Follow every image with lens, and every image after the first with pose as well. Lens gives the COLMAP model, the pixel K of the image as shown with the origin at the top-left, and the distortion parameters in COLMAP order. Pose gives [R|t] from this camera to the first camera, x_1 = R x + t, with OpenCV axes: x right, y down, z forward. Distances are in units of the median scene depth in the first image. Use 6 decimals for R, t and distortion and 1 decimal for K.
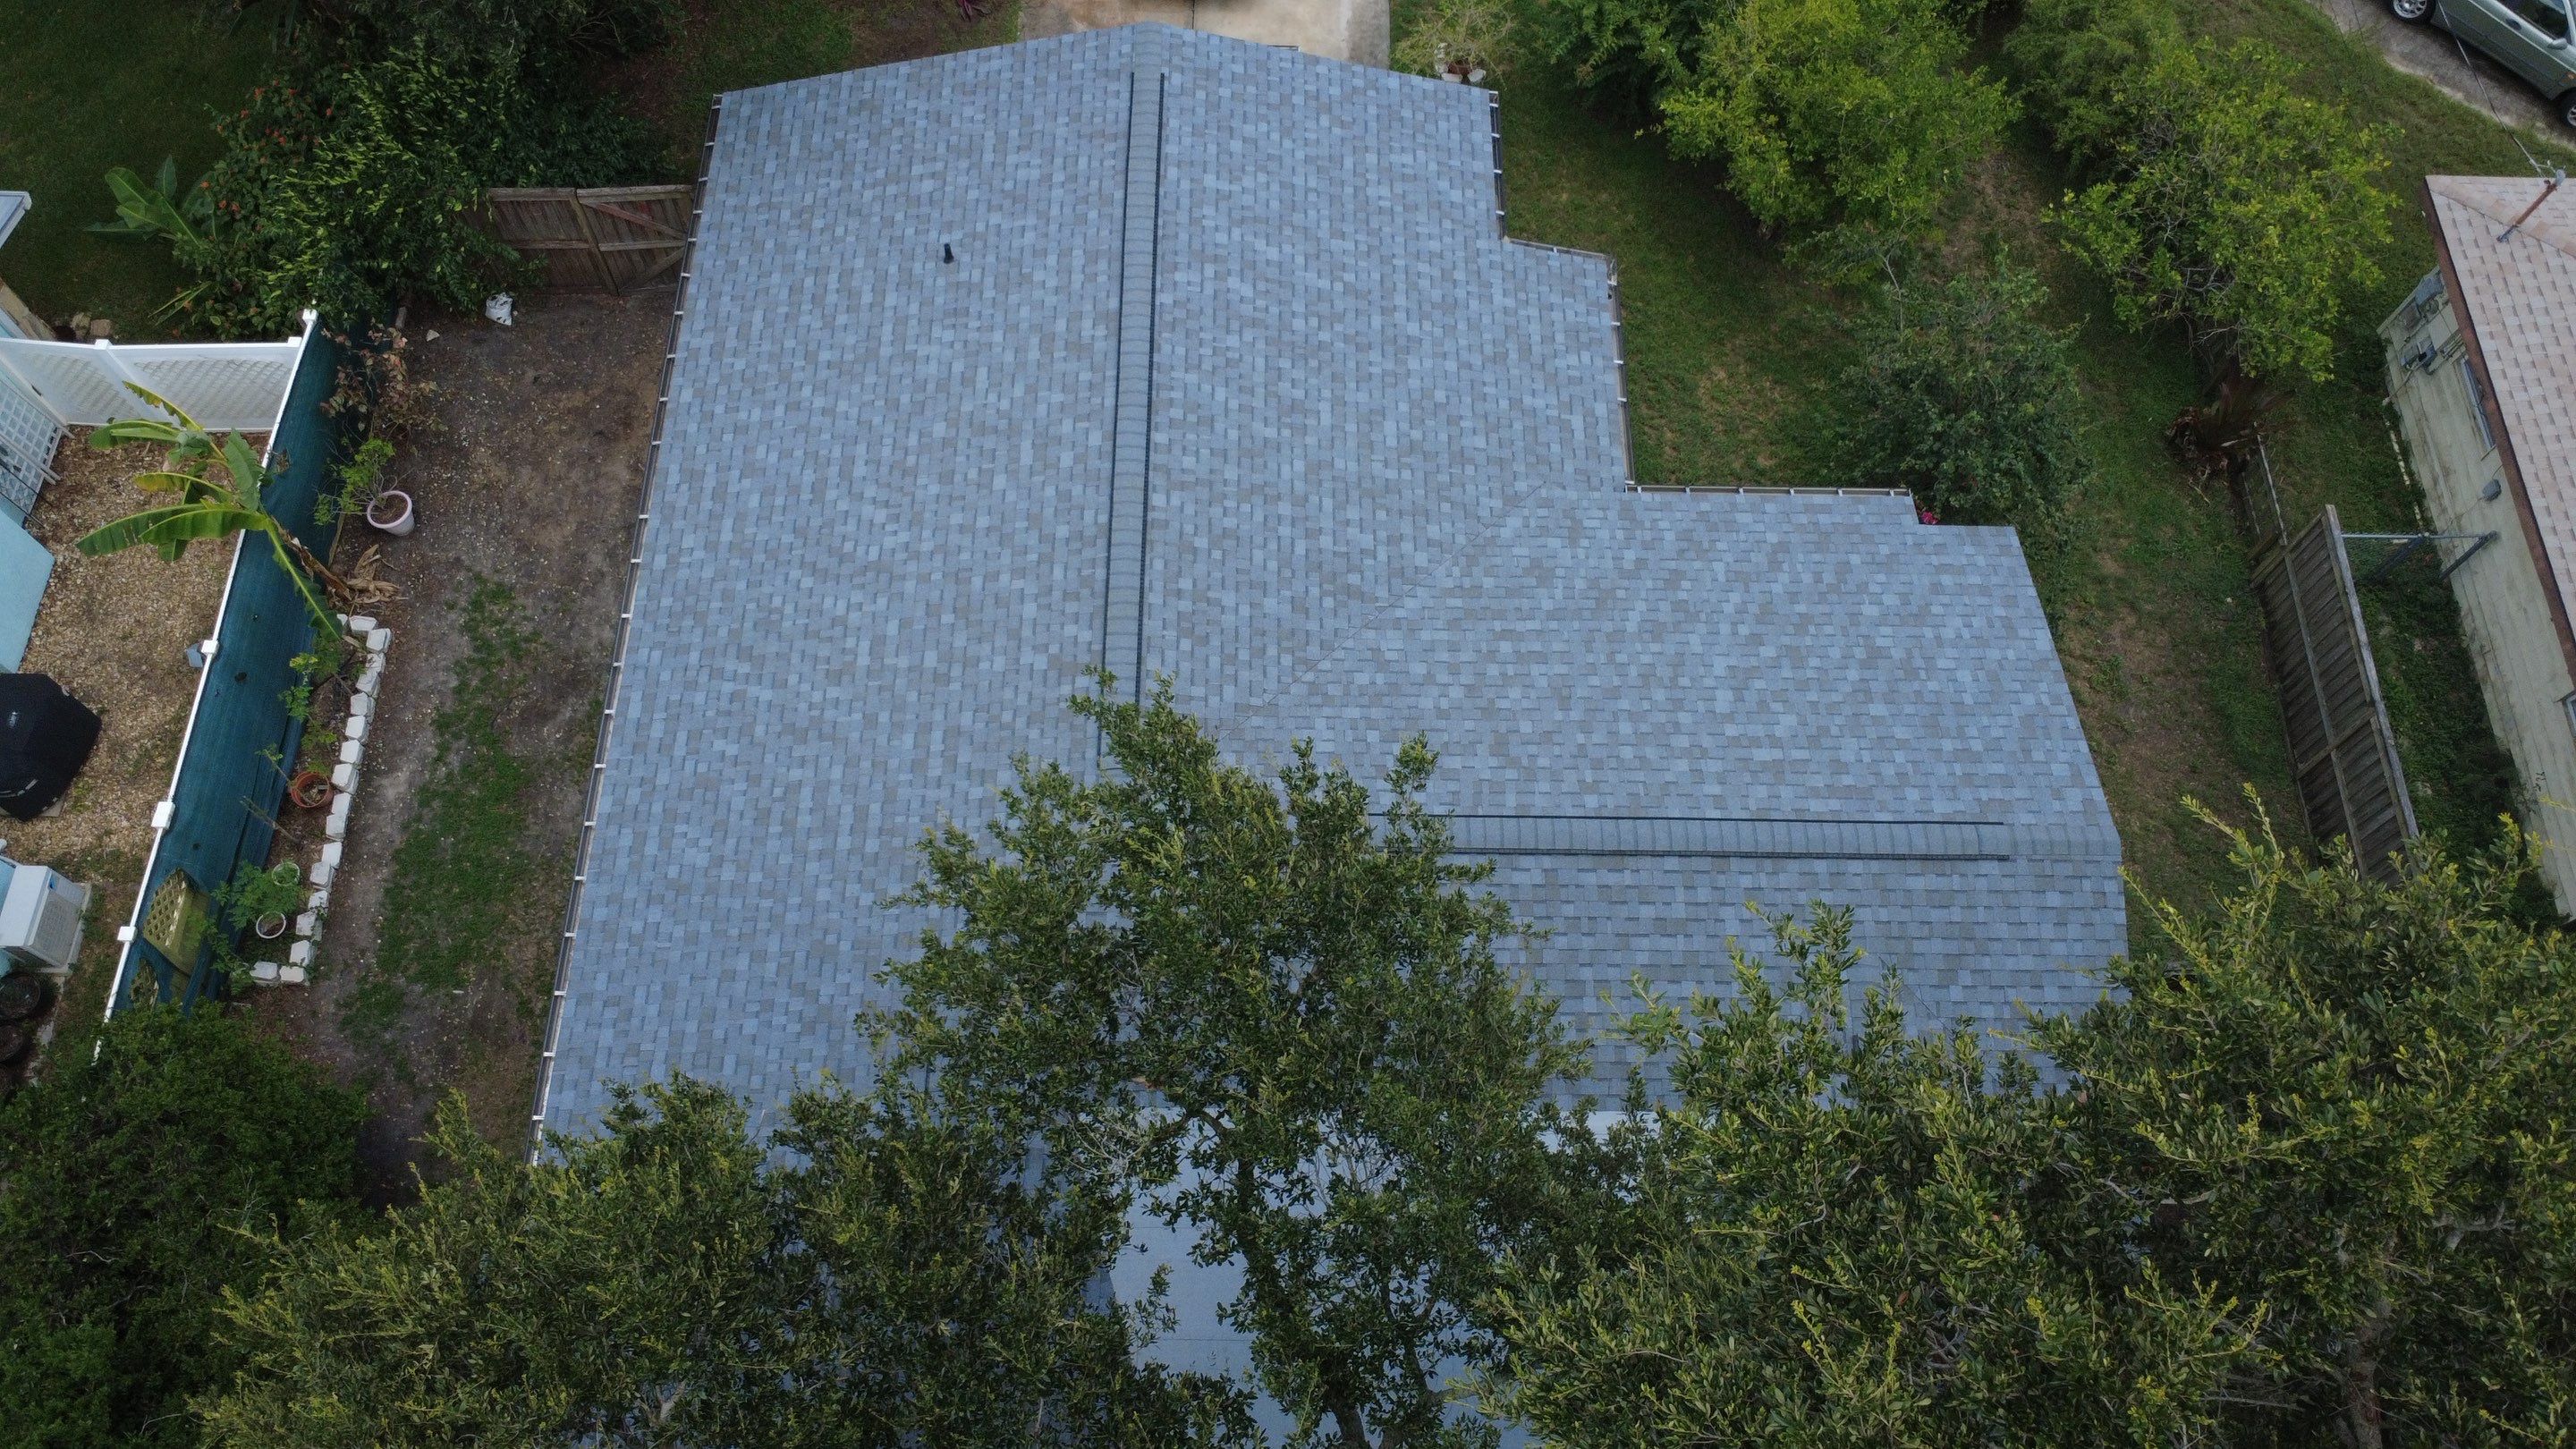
lens RADIAL K [[1874.9, 0, 1280.1], [0, 1874.9, 721.7], [0, 0, 1]] dist [-0.005018, 0.008241]
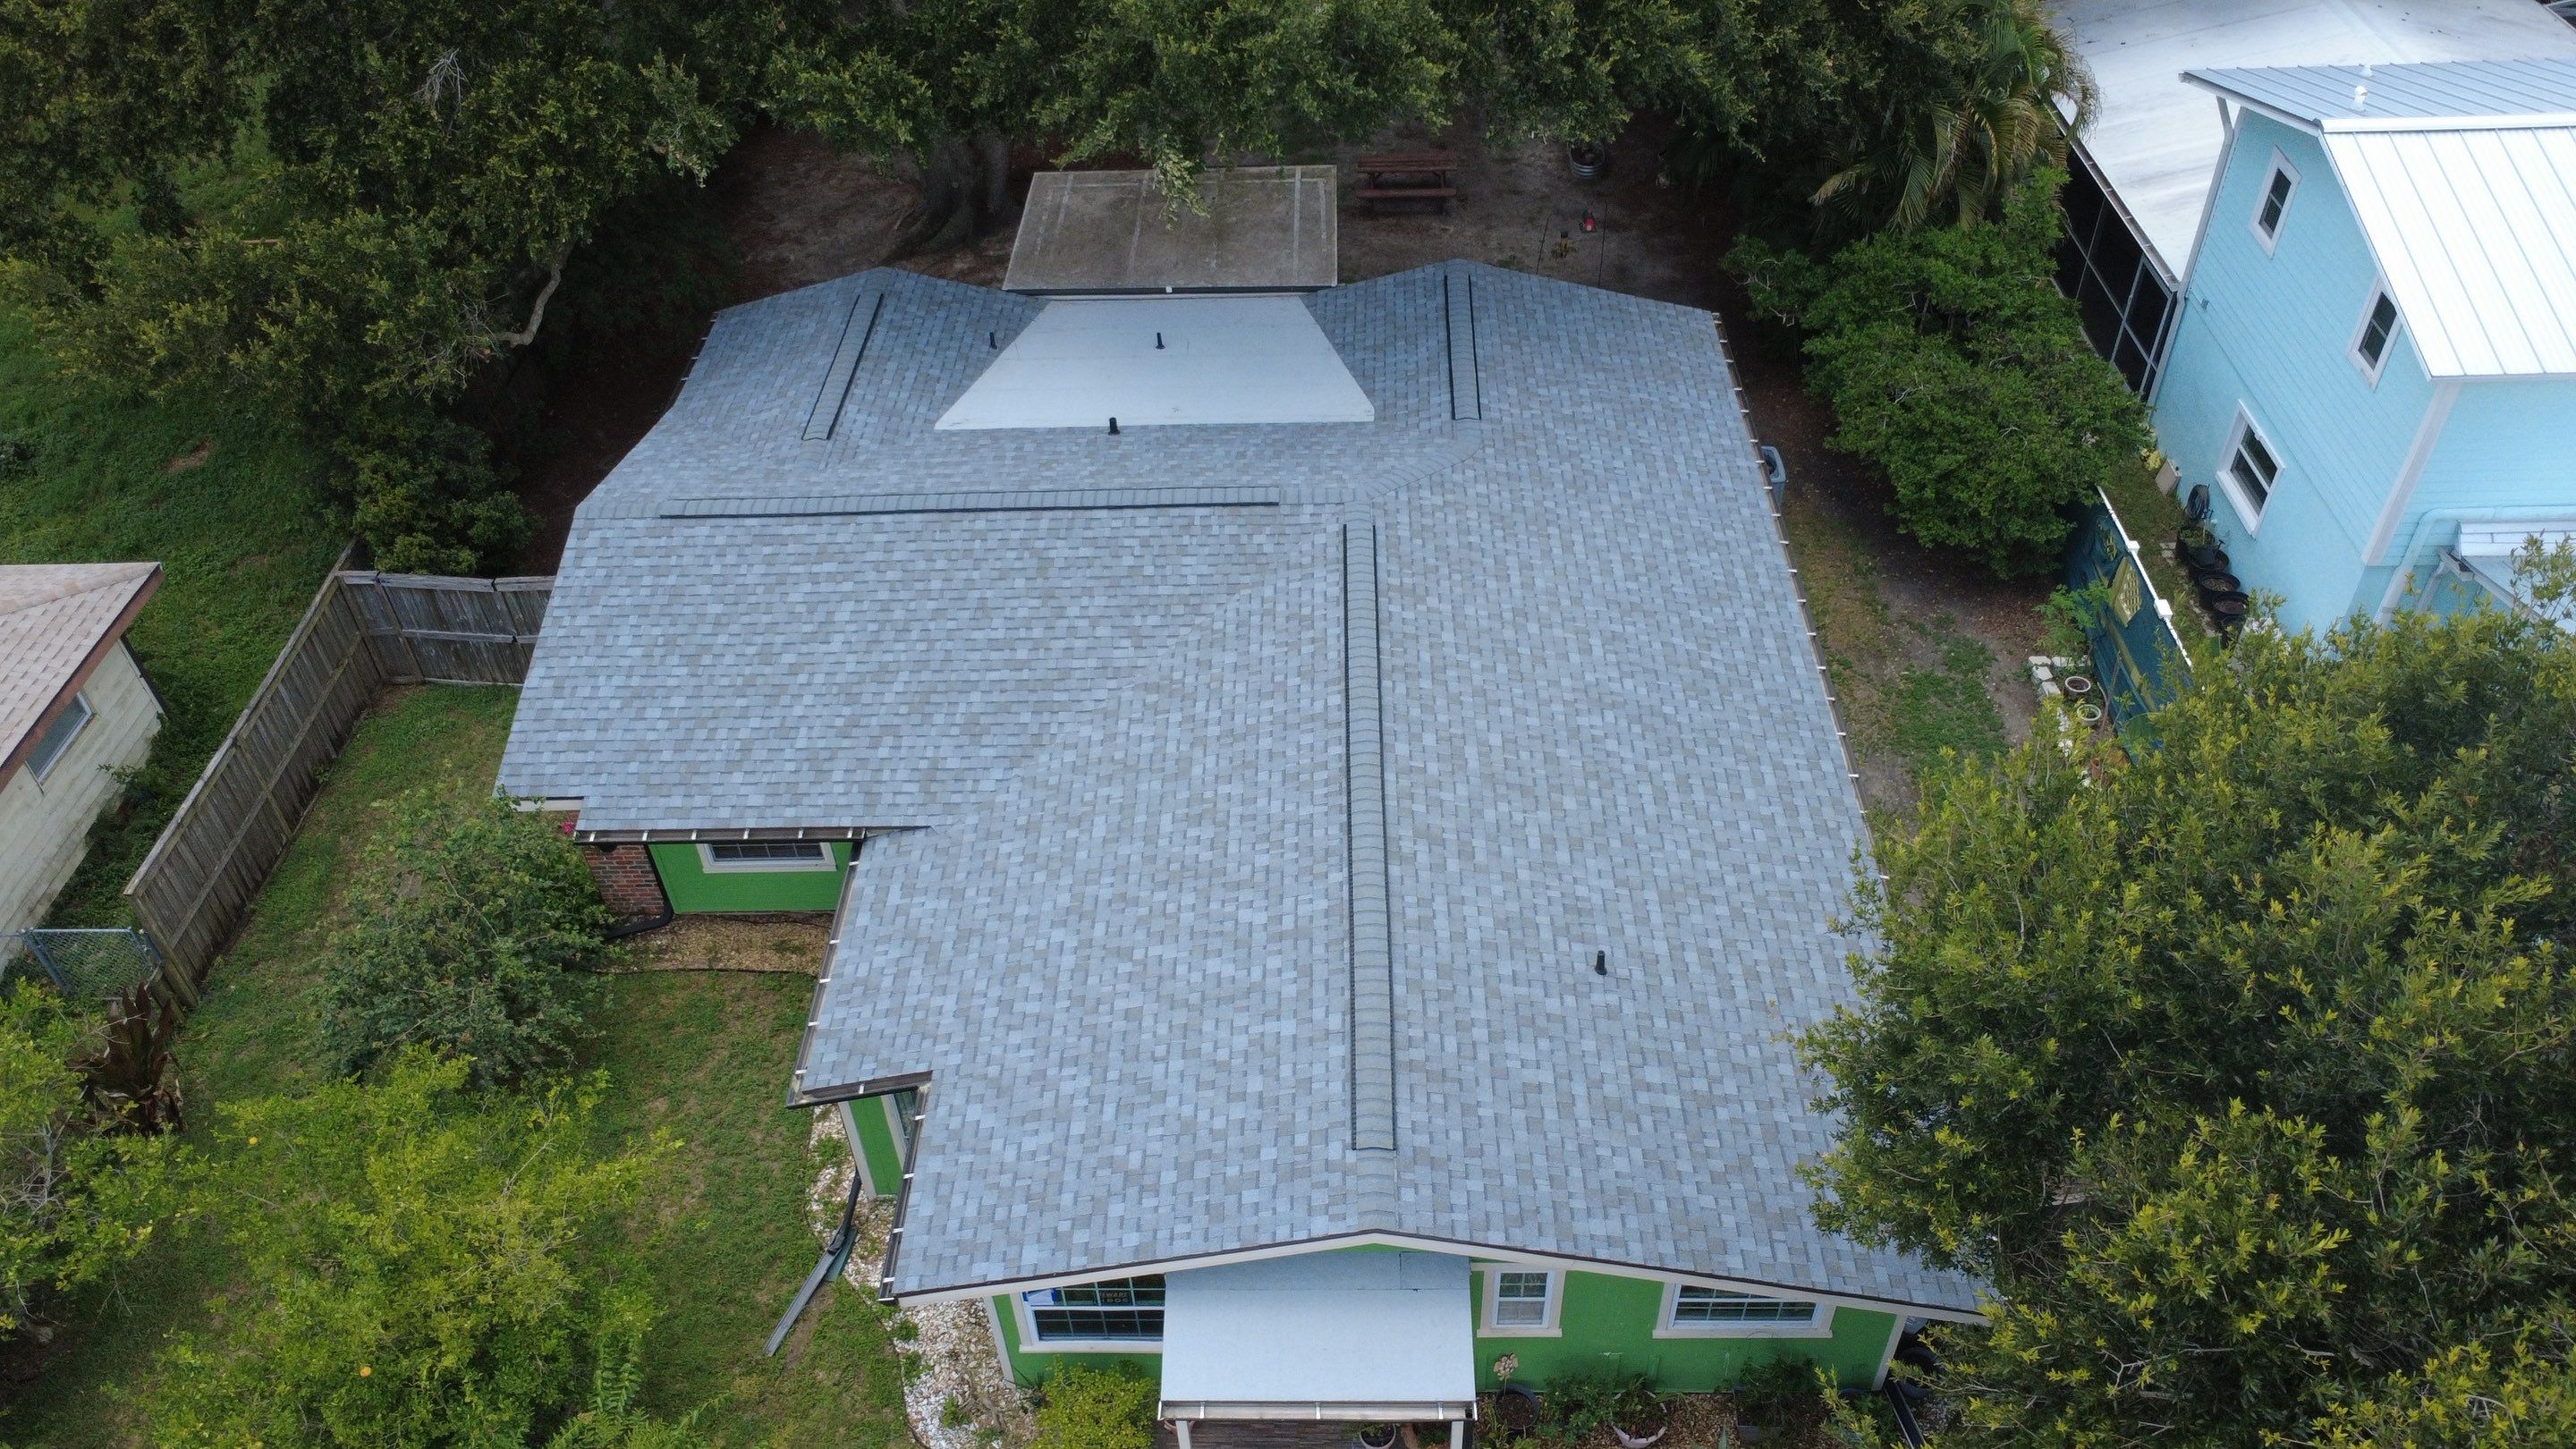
lens RADIAL K [[1874.9, 0, 1289.0], [0, 1874.9, 727.8], [0, 0, 1]] dist [-0.005018, 0.008241]
pose [[-0.999909, 0.000484, 0.013518, -0.050411], [0.012769, -0.295929, 0.955124, -1.048154], [0.004462, 0.955210, 0.295896, 0.668038]]
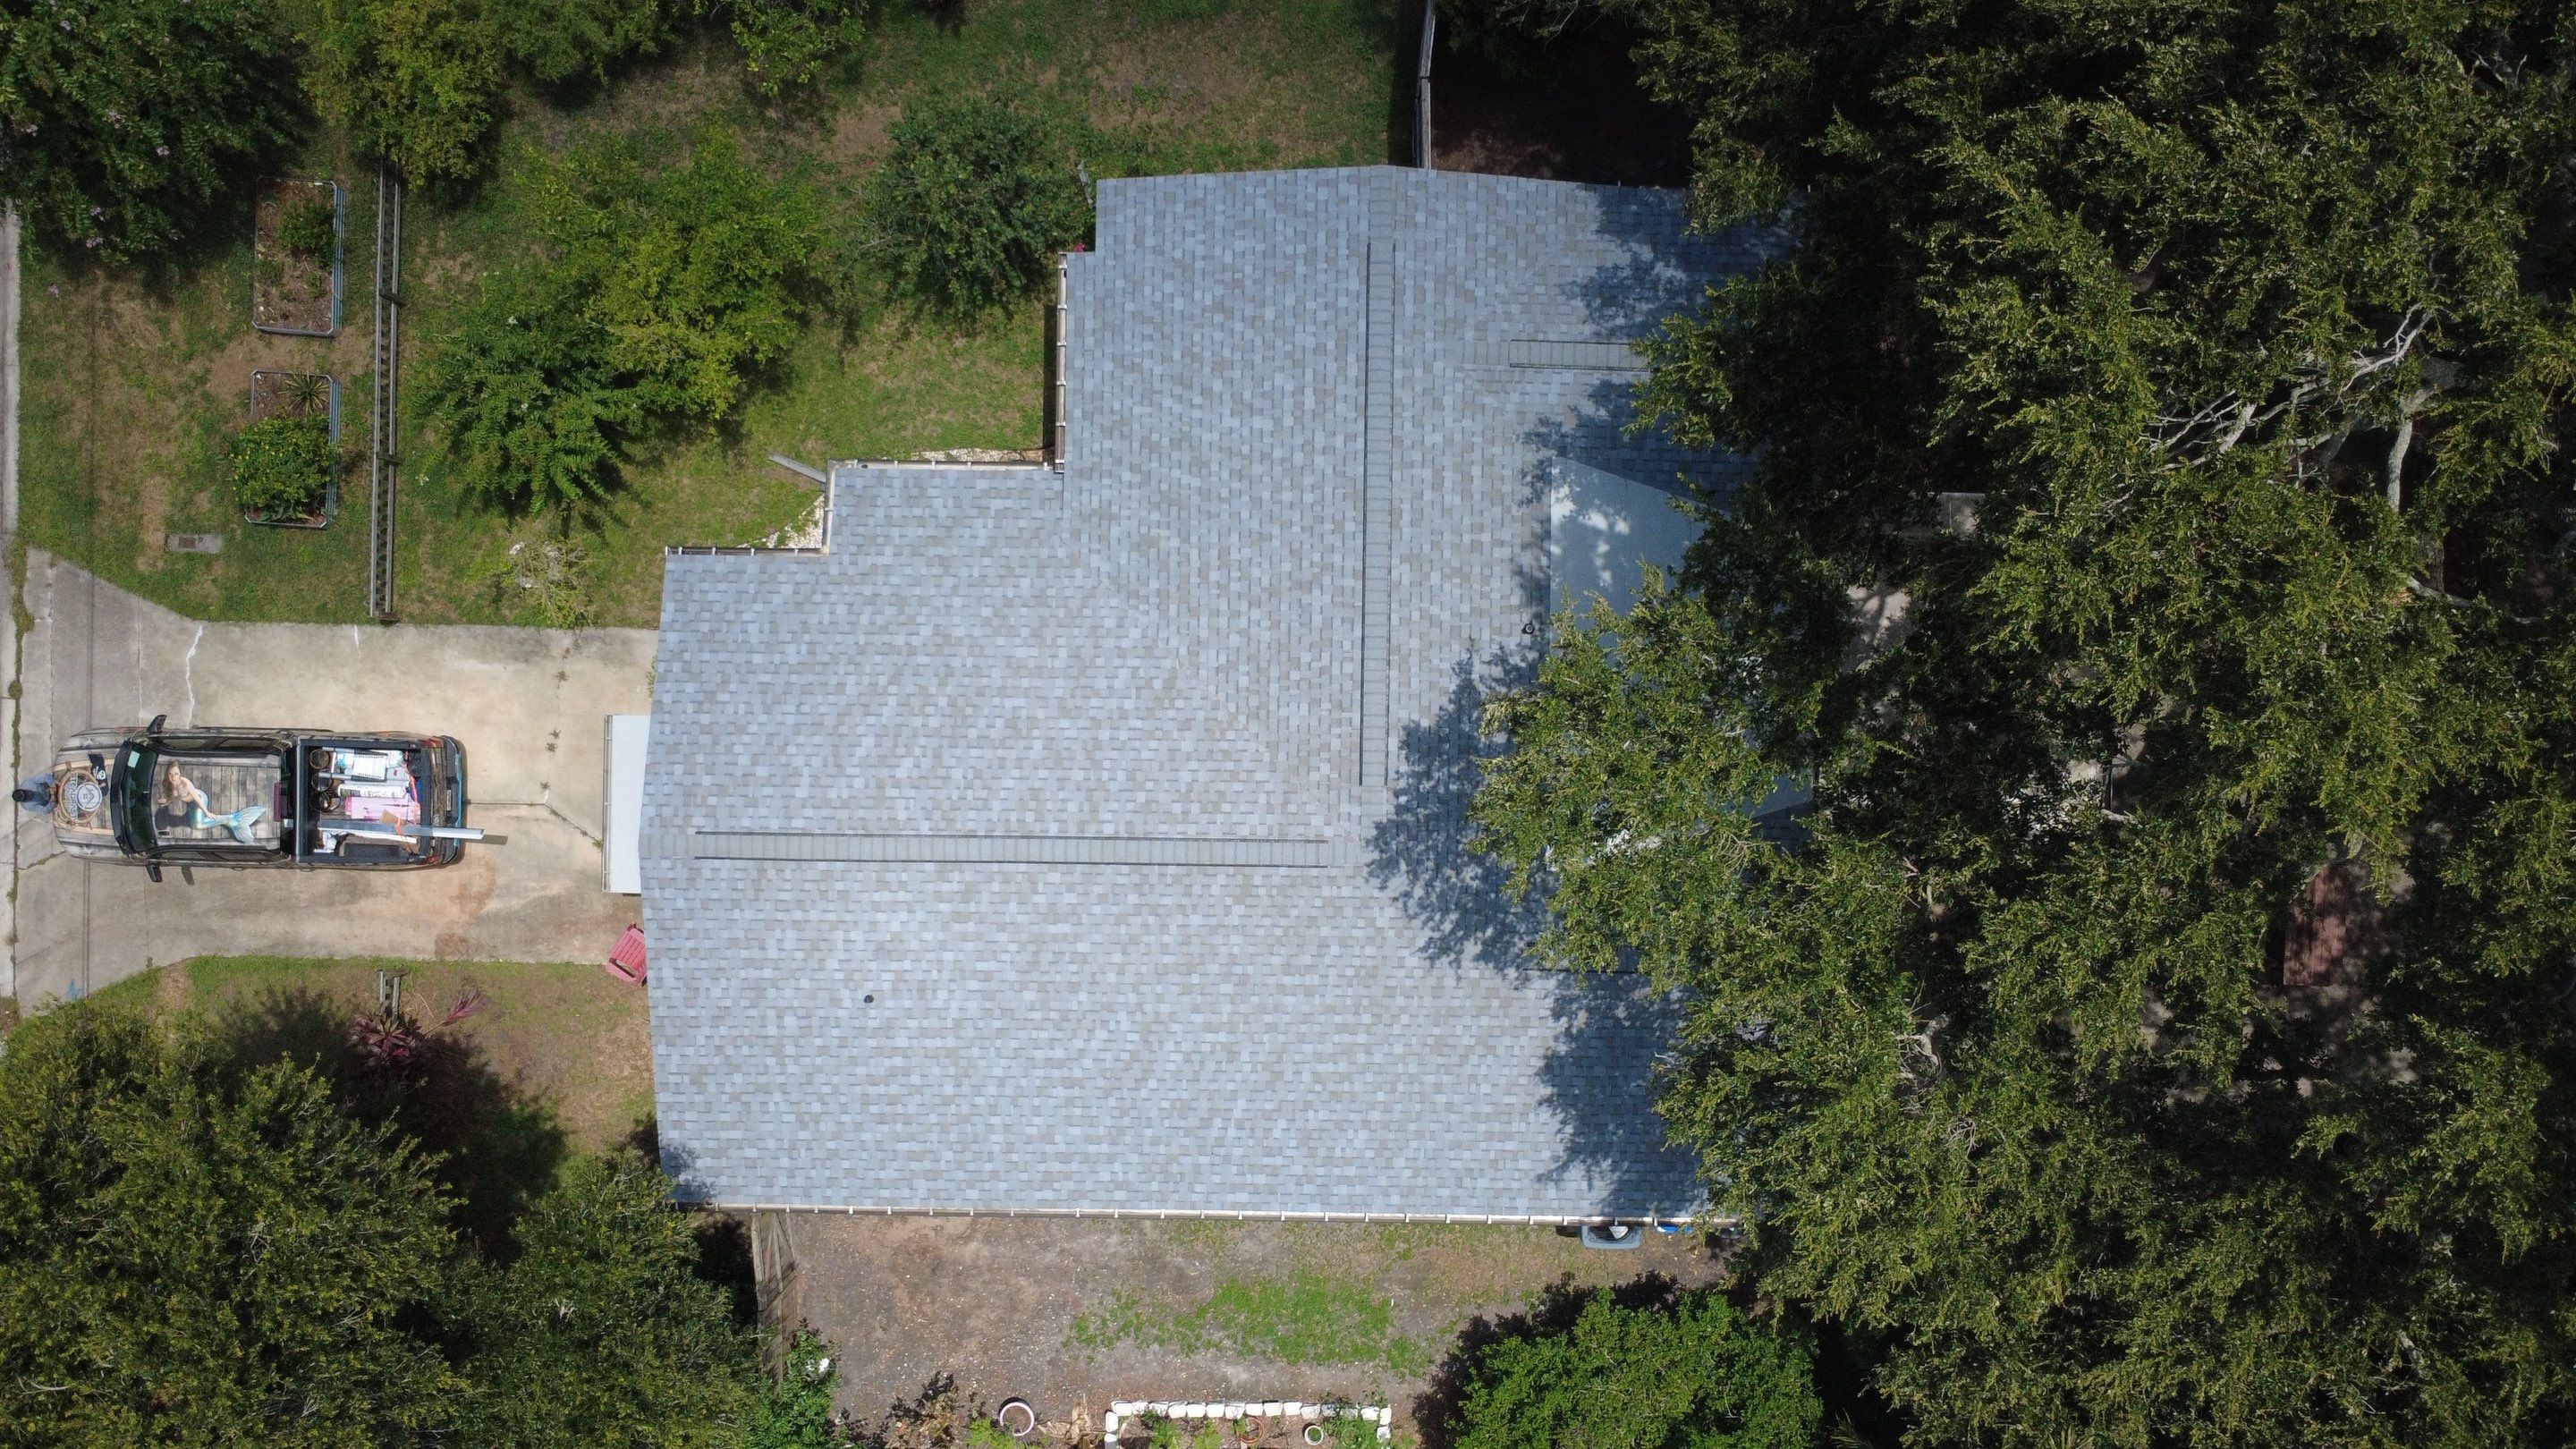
lens RADIAL K [[1874.9, 0, 1282.5], [0, 1874.9, 726.4], [0, 0, 1]] dist [-0.005018, 0.008241]
pose [[0.010337, -0.999547, -0.028274, 0.045851], [0.903926, -0.002749, 0.427679, -0.550082], [-0.427563, -0.029978, 0.903488, -0.257696]]
